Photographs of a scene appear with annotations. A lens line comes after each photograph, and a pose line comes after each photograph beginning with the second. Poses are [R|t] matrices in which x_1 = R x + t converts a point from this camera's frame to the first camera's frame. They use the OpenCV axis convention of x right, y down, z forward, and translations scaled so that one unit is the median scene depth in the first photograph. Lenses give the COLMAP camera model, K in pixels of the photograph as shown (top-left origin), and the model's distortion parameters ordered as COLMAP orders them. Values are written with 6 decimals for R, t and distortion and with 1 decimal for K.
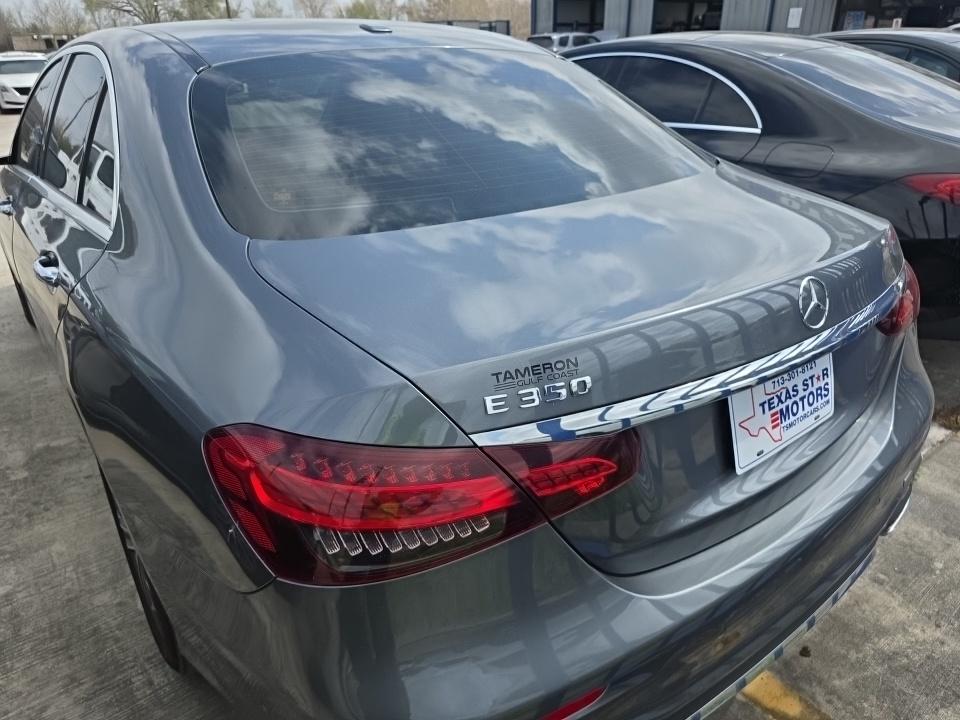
lens RADIAL K [[645.3, 0, 480.0], [0, 645.3, 360.0], [0, 0, 1]] dist [0.031213, -0.035821]
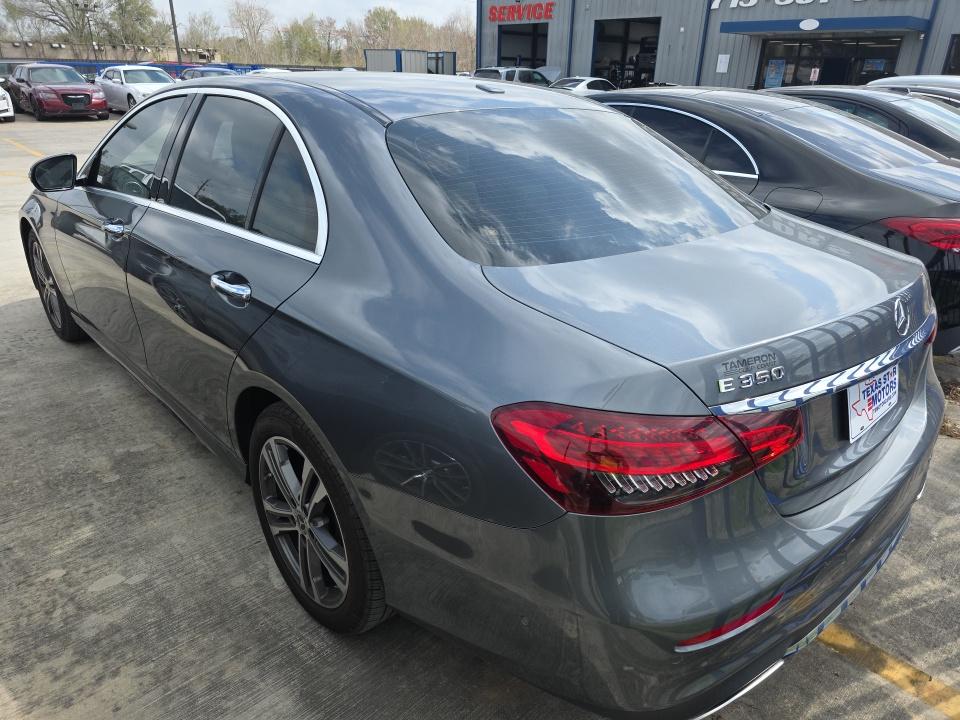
lens RADIAL K [[638.5, 0, 480.0], [0, 638.5, 360.0], [0, 0, 1]] dist [0.037027, -0.035002]
pose [[0.995172, 0.002525, 0.098118, -0.303841], [0.000678, 0.999468, -0.032602, 0.027345], [-0.098148, 0.032511, 0.994641, -0.162318]]
